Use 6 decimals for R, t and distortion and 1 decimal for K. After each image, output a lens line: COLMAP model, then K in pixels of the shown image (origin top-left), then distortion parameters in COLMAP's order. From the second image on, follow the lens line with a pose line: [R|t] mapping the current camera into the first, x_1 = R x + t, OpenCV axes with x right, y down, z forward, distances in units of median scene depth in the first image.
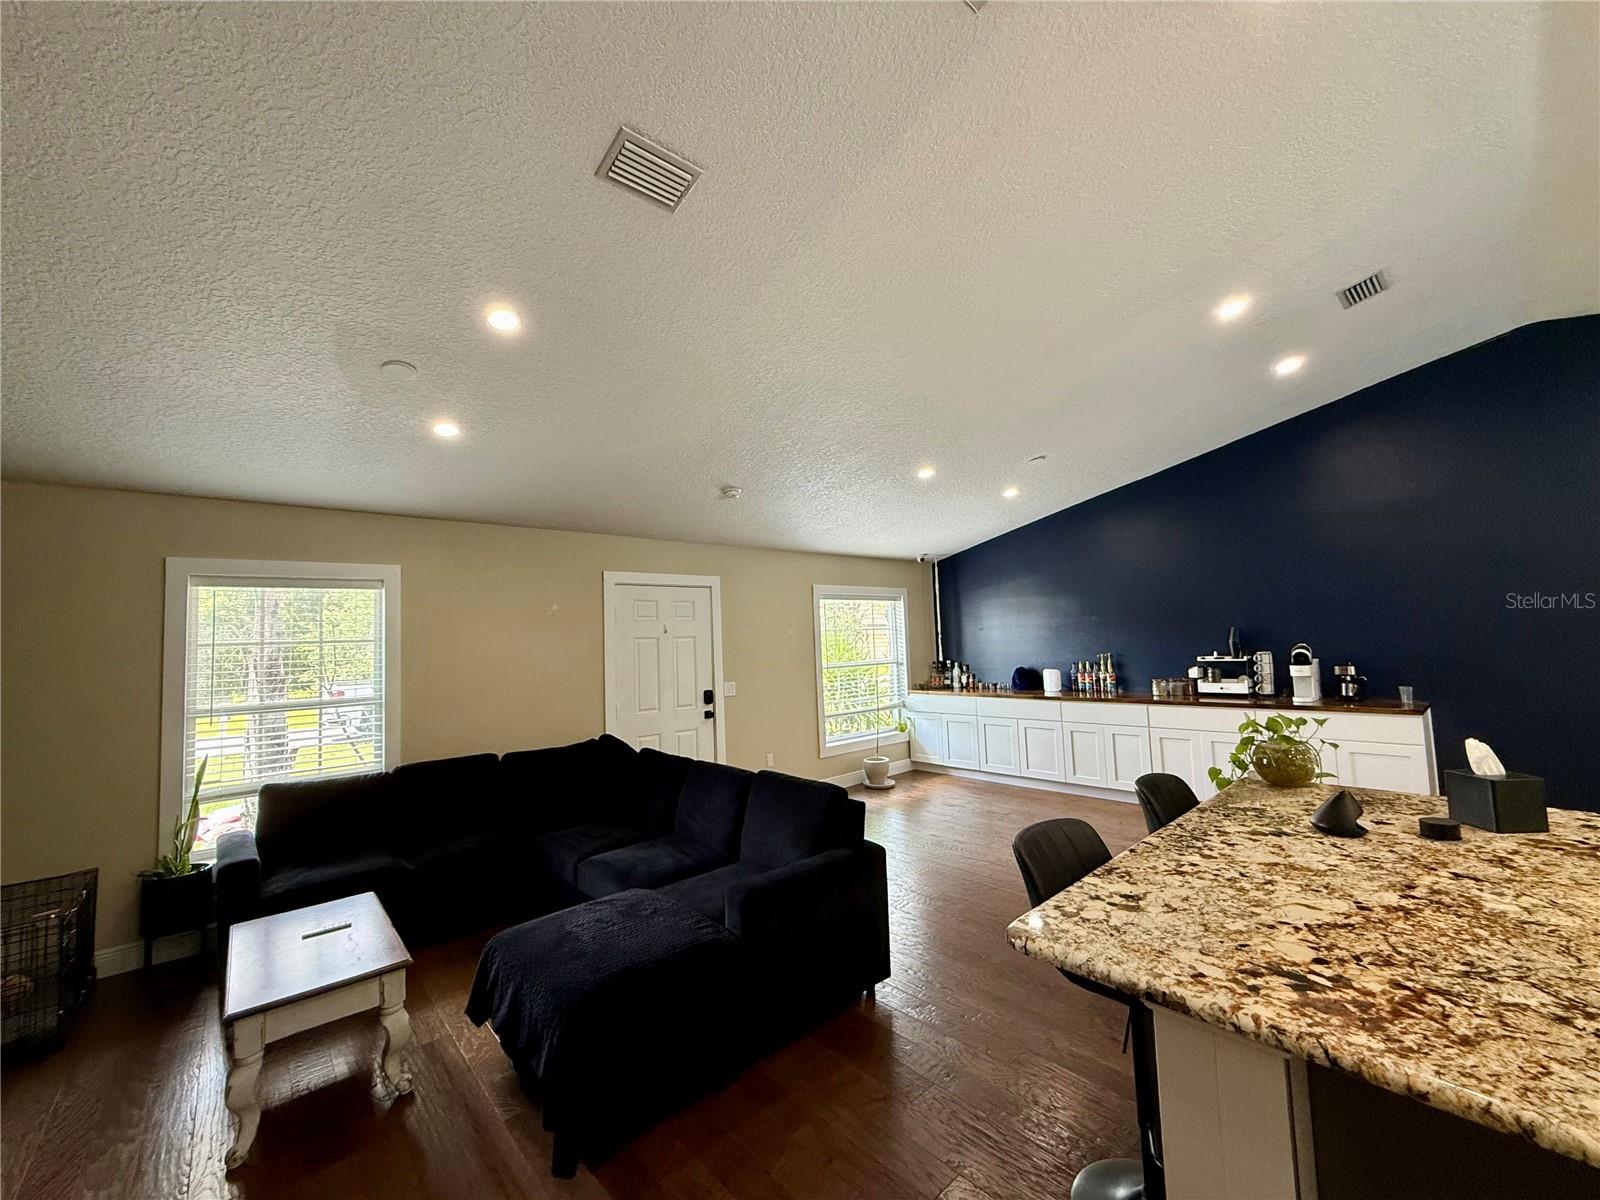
lens RADIAL K [[637.3, 0, 795.0], [0, 637.3, 600.8], [0, 0, 1]] dist [-0.000588, 0.000169]
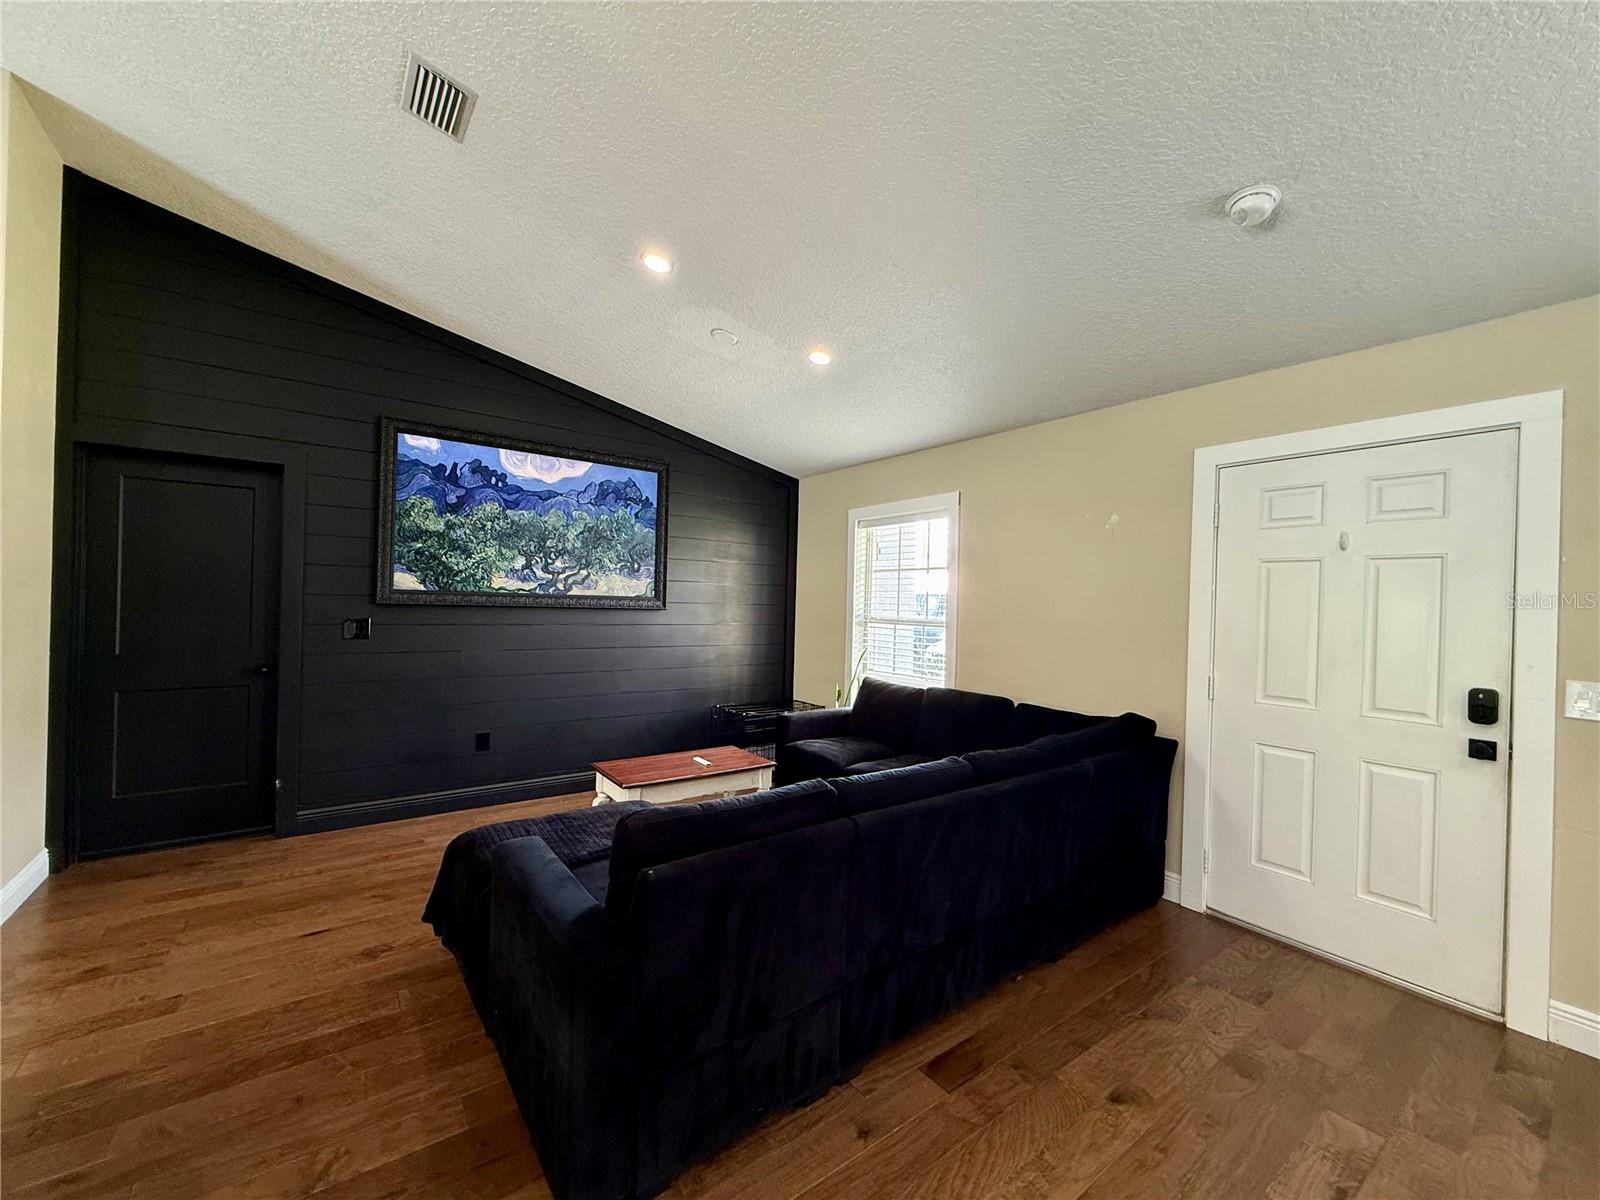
lens RADIAL K [[637.3, 0, 796.3], [0, 637.3, 601.1], [0, 0, 1]] dist [-0.000588, 0.000169]
pose [[-0.086219, 0.034939, -0.995663, 0.294733], [0.043339, 0.998570, 0.031288, 0.054228], [0.995333, -0.040454, -0.087610, 0.608971]]
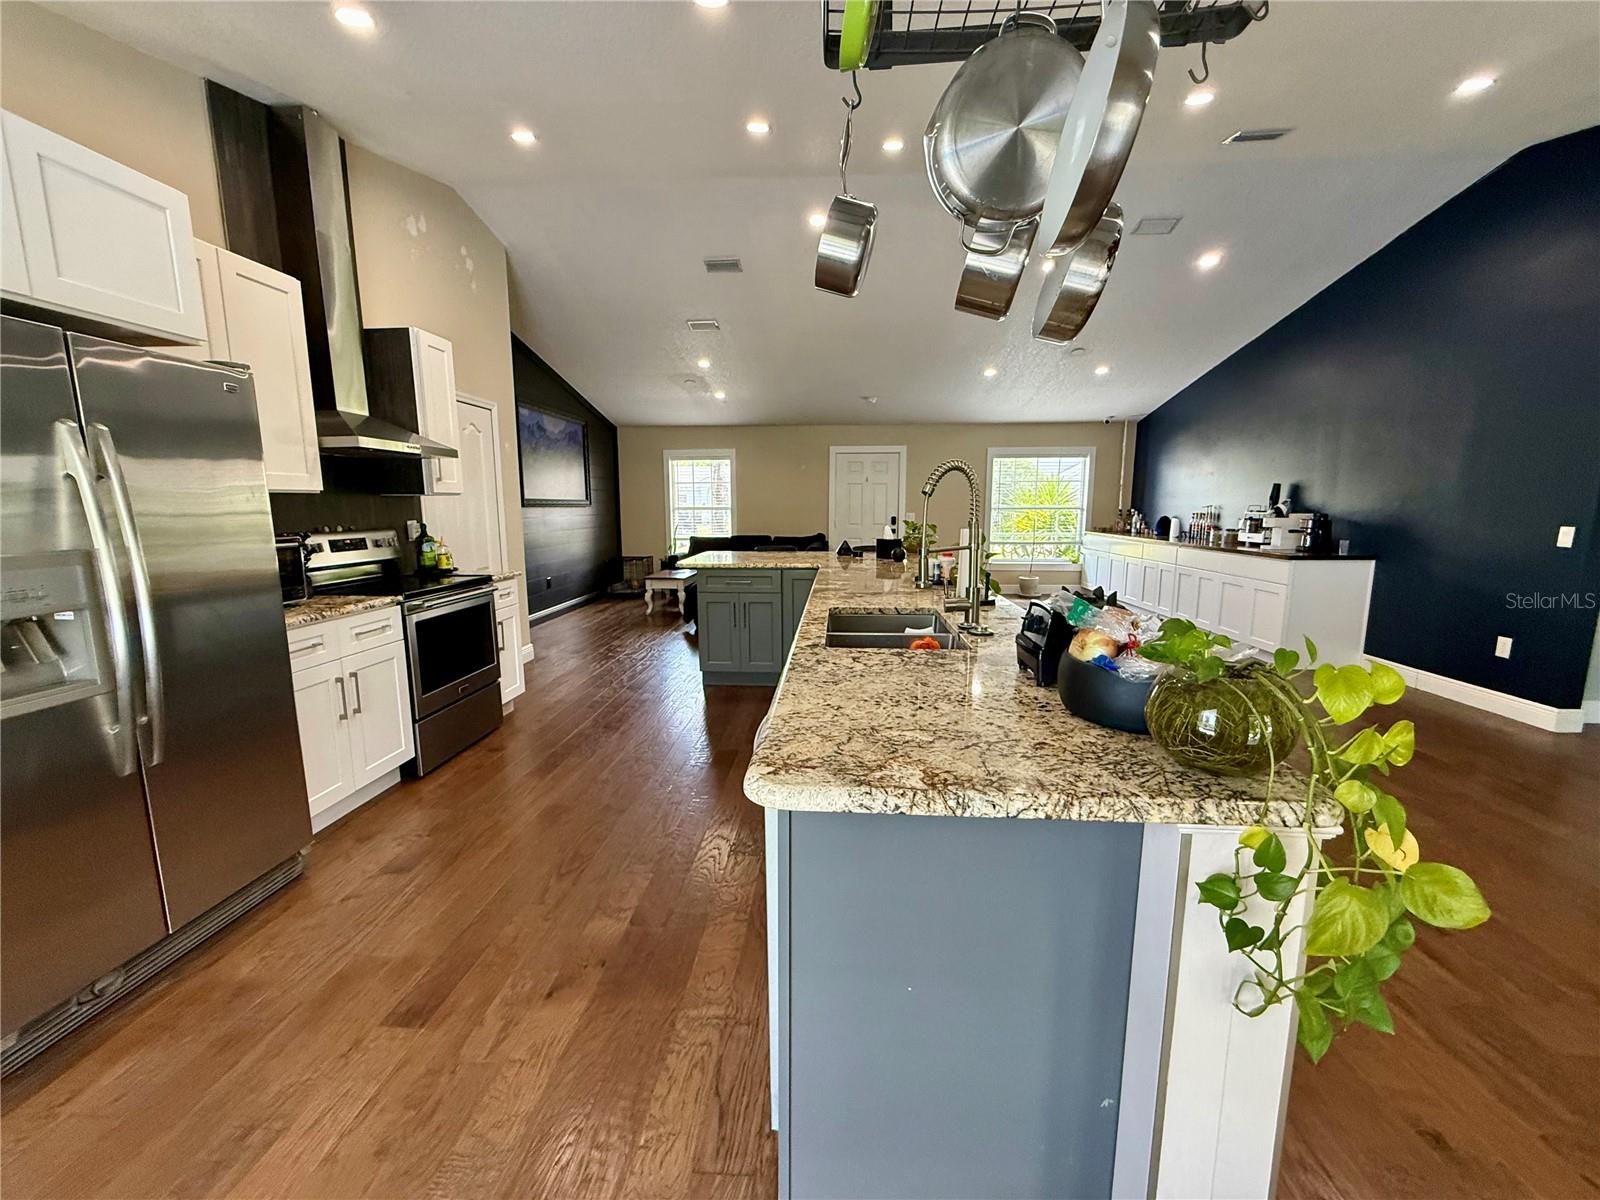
lens RADIAL K [[637.3, 0, 795.2], [0, 637.3, 601.3], [0, 0, 1]] dist [-0.000588, 0.000169]
pose [[0.702450, 0.145956, -0.696607, 0.876838], [0.021875, 0.973857, 0.226105, -0.026176], [0.711397, -0.174065, 0.680893, -0.359466]]
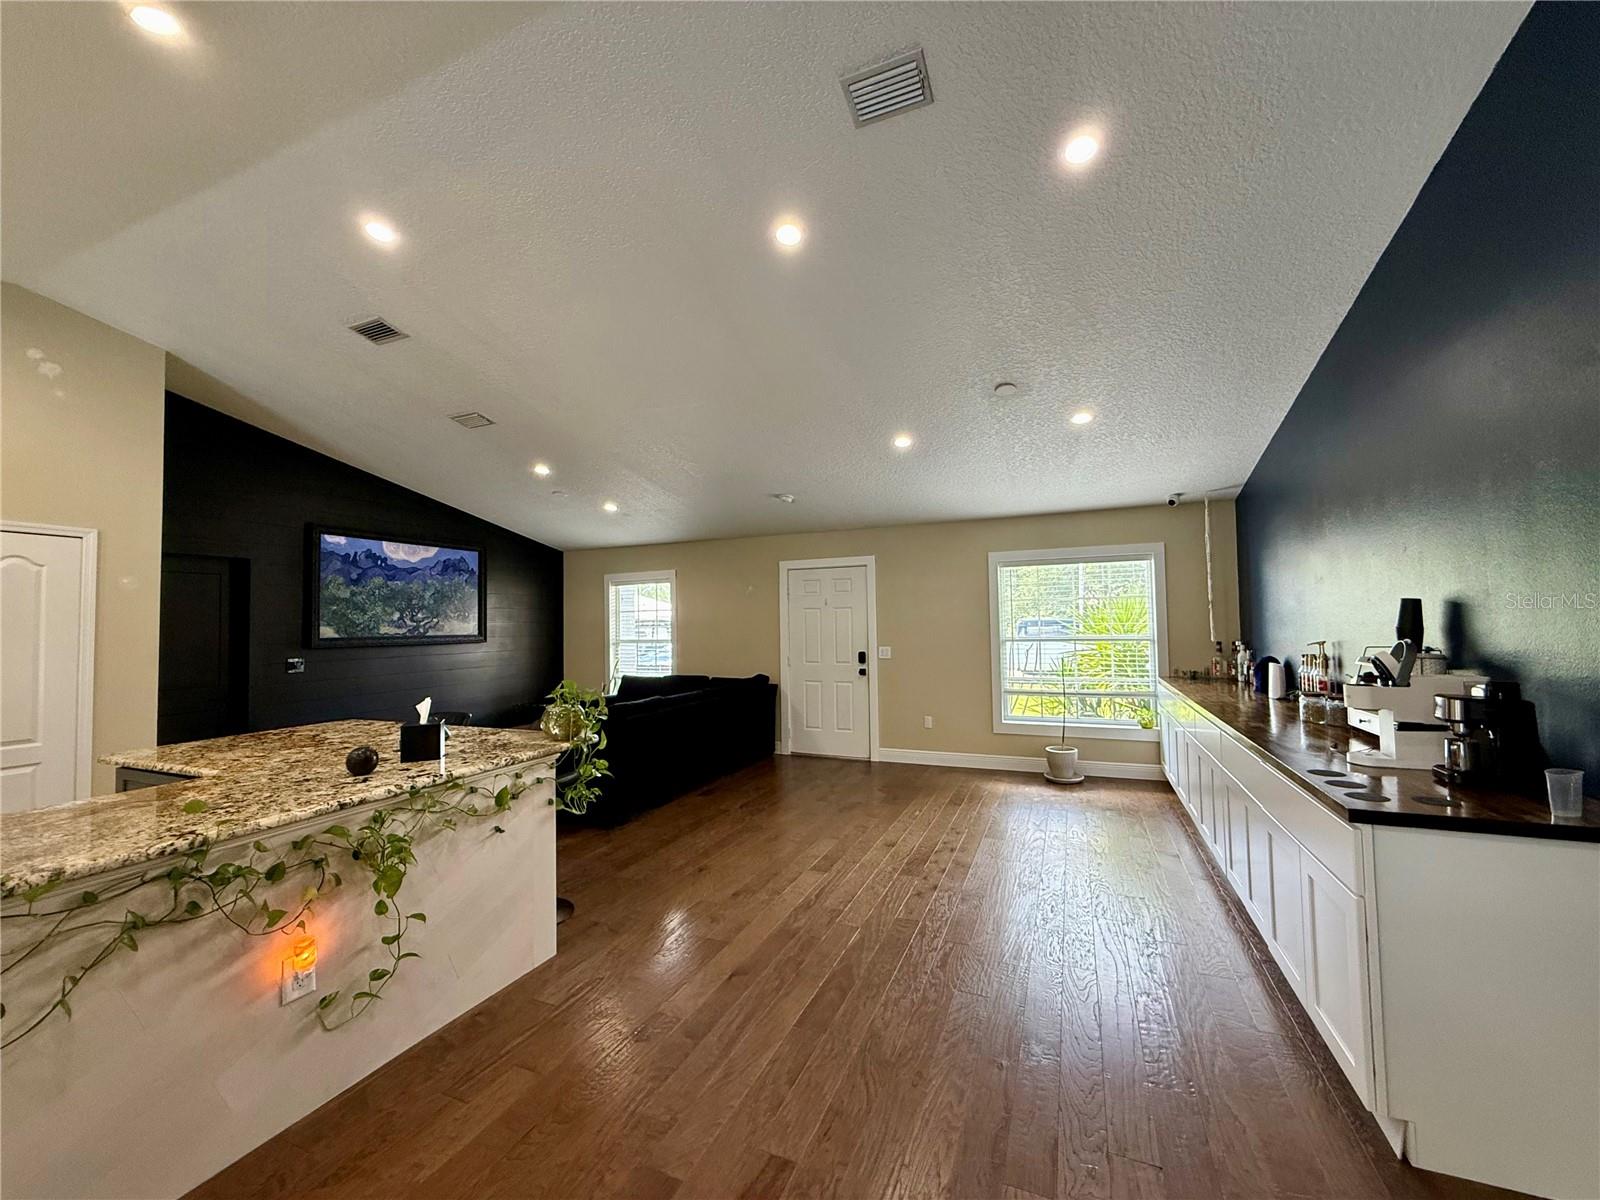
lens RADIAL K [[637.3, 0, 795.9], [0, 637.3, 600.6], [0, 0, 1]] dist [-0.000588, 0.000169]
pose [[0.426475, -0.000457, -0.904499, 0.896970], [0.060427, 0.997780, 0.027987, 0.002504], [0.902479, -0.066592, 0.425556, 0.381633]]
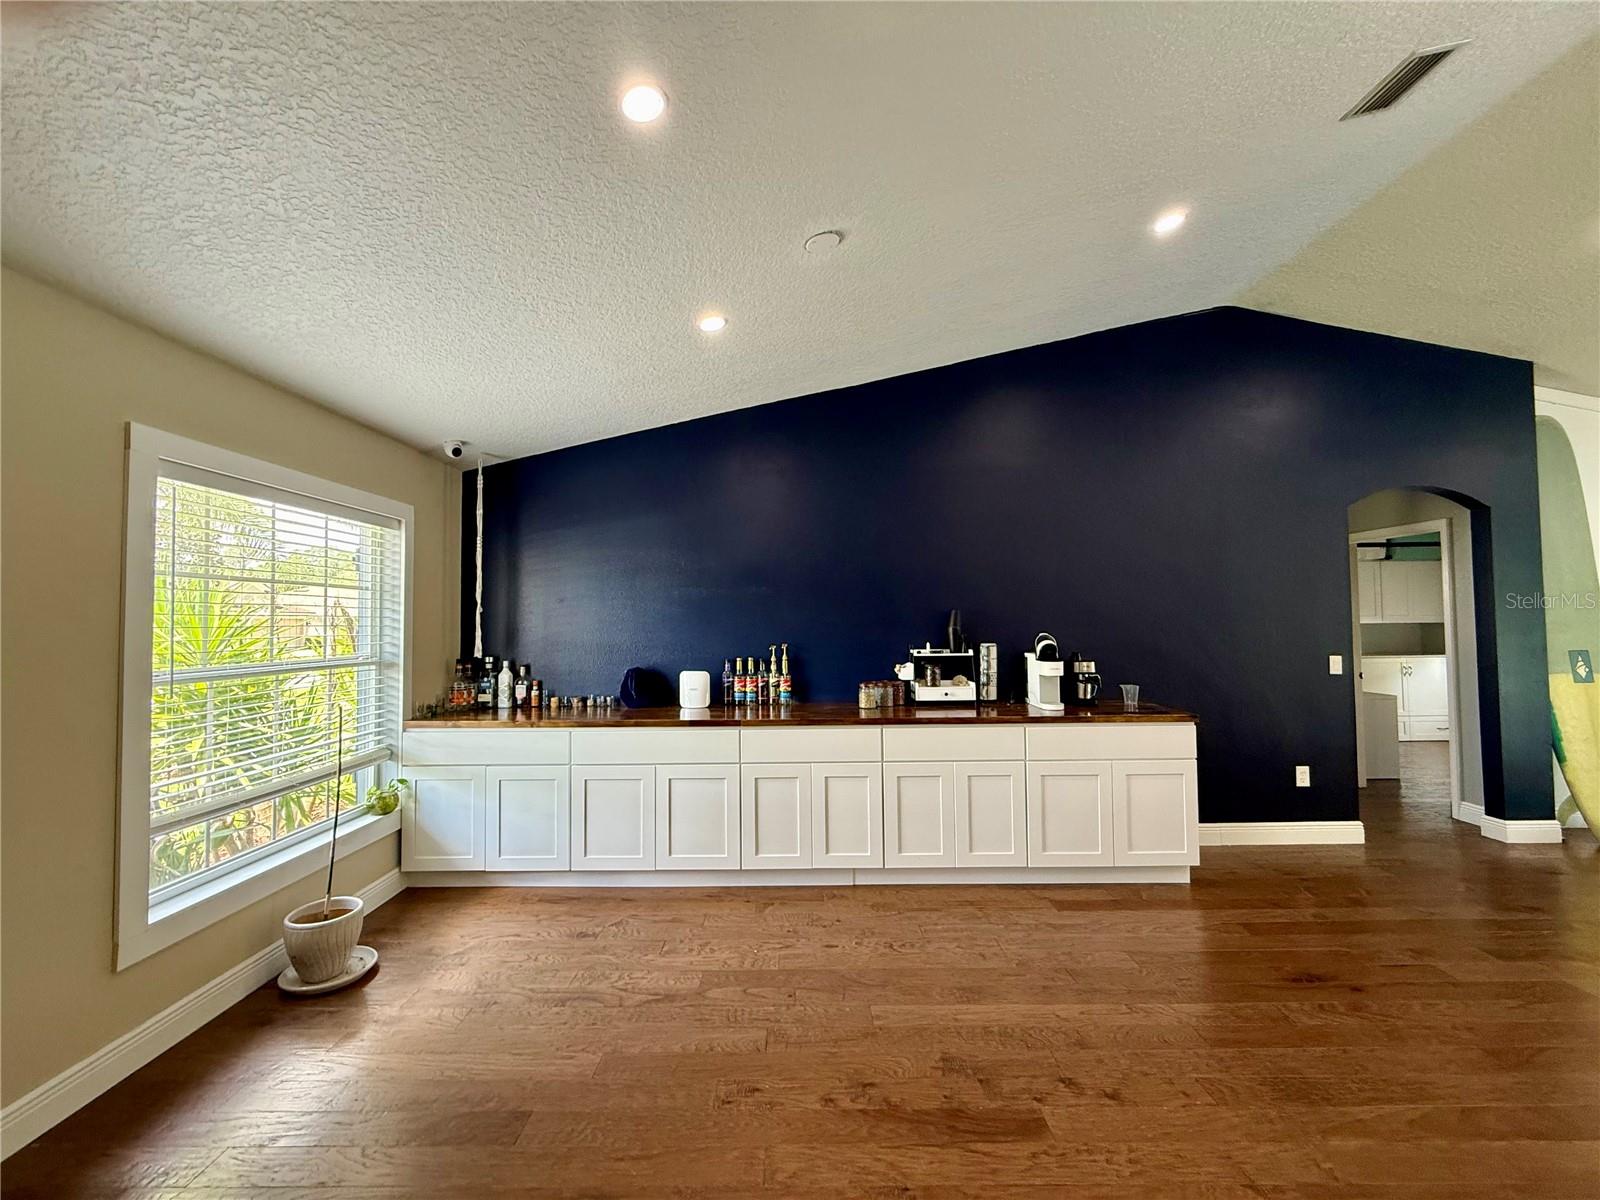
lens RADIAL K [[637.3, 0, 795.7], [0, 637.3, 600.1], [0, 0, 1]] dist [-0.000588, 0.000169]
pose [[0.667698, 0.059474, 0.742053, 0.021938], [-0.065197, 0.997645, -0.021296, 0.055995], [-0.741572, -0.034160, 0.670003, 0.626069]]
